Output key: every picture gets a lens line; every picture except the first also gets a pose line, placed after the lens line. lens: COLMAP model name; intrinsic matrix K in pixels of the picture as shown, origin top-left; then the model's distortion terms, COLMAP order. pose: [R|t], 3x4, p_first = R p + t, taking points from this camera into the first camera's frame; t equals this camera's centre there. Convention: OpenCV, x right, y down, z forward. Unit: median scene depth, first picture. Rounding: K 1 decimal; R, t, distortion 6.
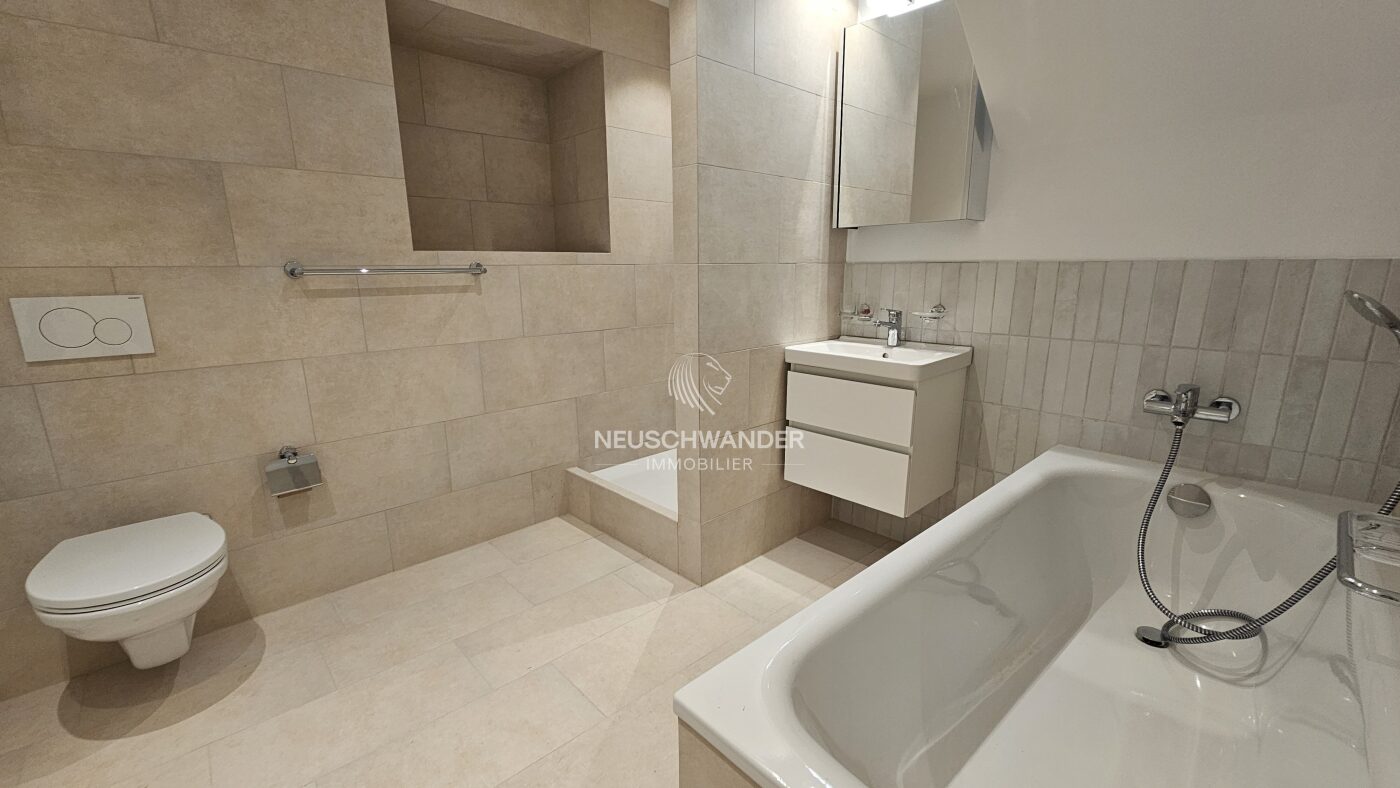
lens RADIAL K [[575.6, 0, 691.1], [0, 575.6, 398.8], [0, 0, 1]] dist [-0.006877, 0.002836]
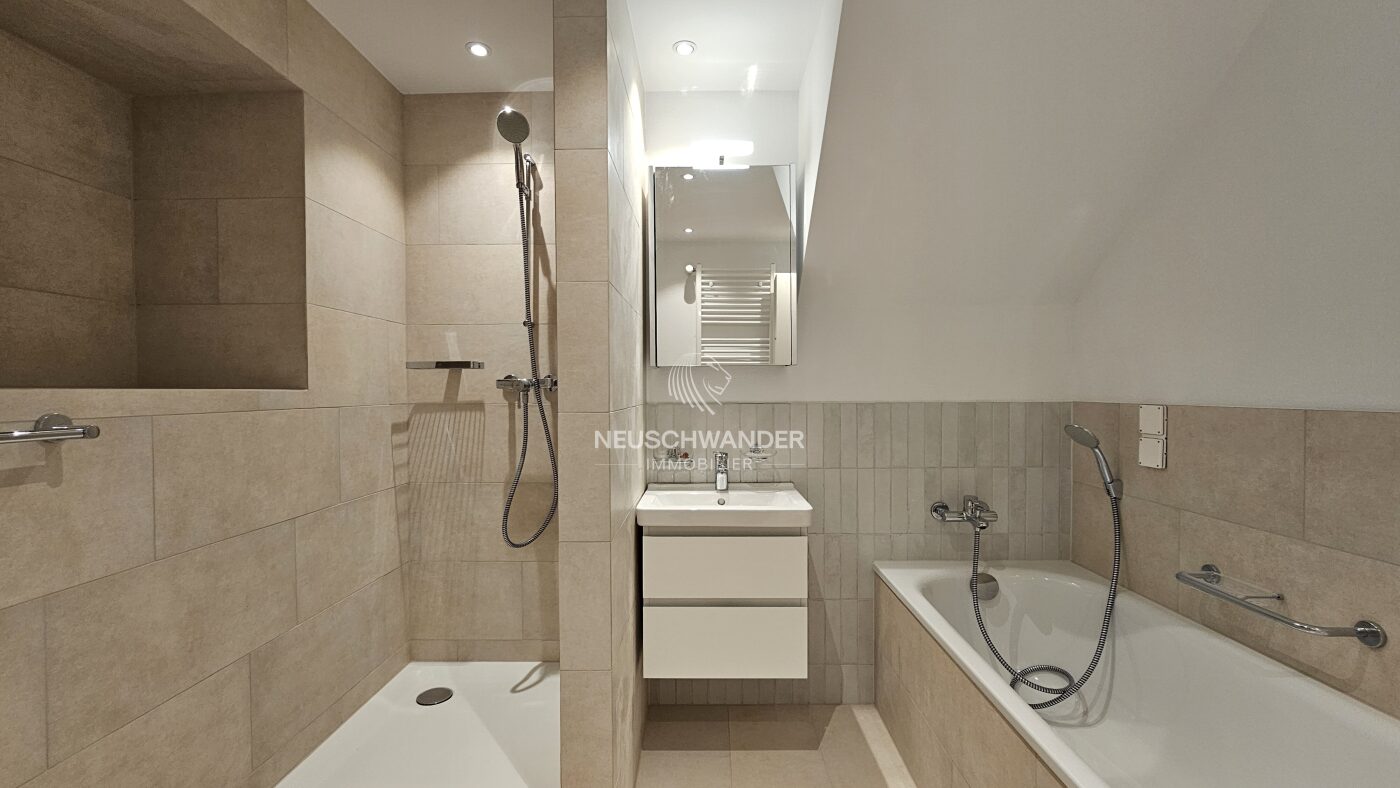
lens RADIAL K [[575.6, 0, 692.8], [0, 575.6, 397.9], [0, 0, 1]] dist [-0.006877, 0.002836]
pose [[0.690813, -0.005659, 0.723011, -0.364151], [0.162049, 0.975743, -0.147196, -0.107876], [-0.704640, 0.218848, 0.674973, 0.364123]]
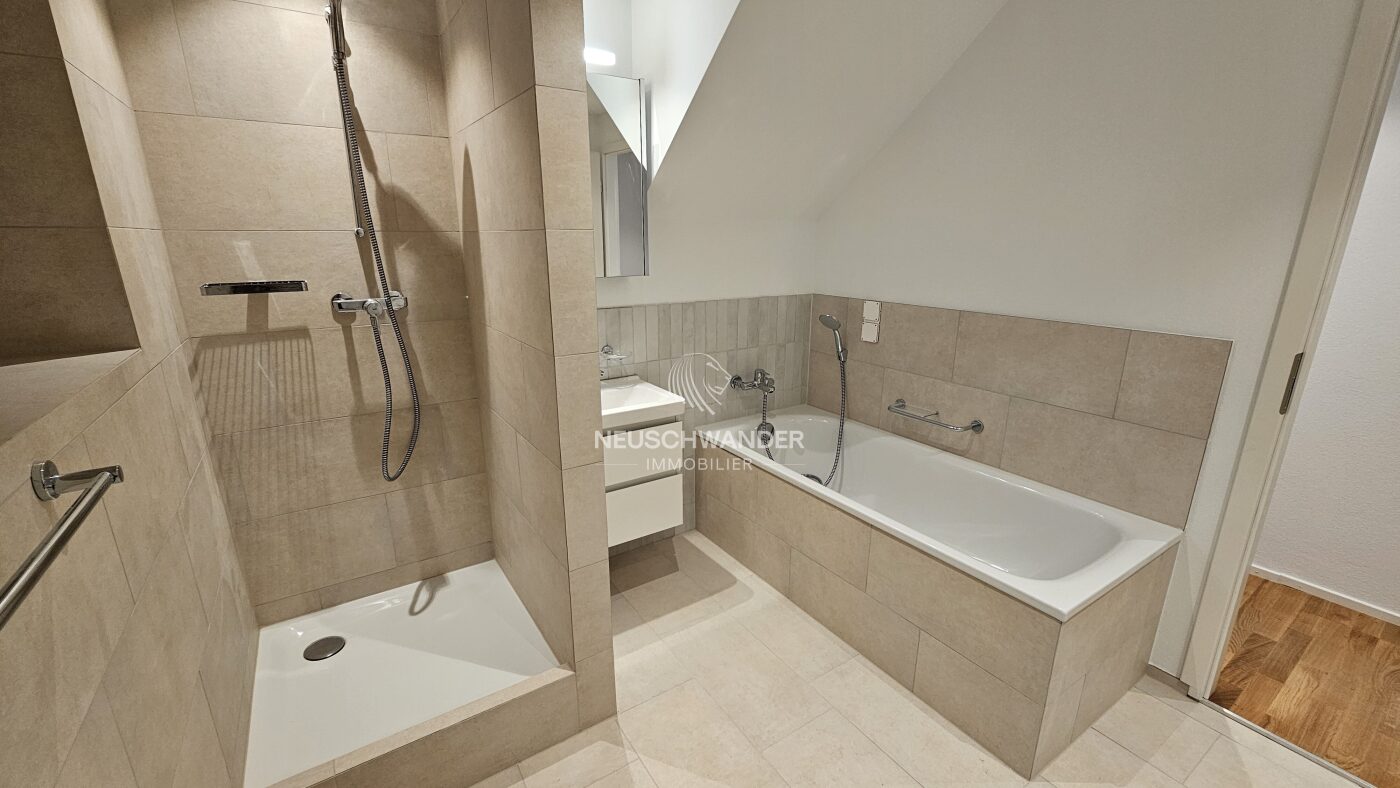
lens RADIAL K [[575.6, 0, 694.3], [0, 575.6, 399.7], [0, 0, 1]] dist [-0.006877, 0.002836]
pose [[0.159993, -0.260346, 0.952167, -0.620464], [0.221851, 0.949400, 0.222312, -0.265204], [-0.961865, 0.175671, 0.209655, 0.594424]]
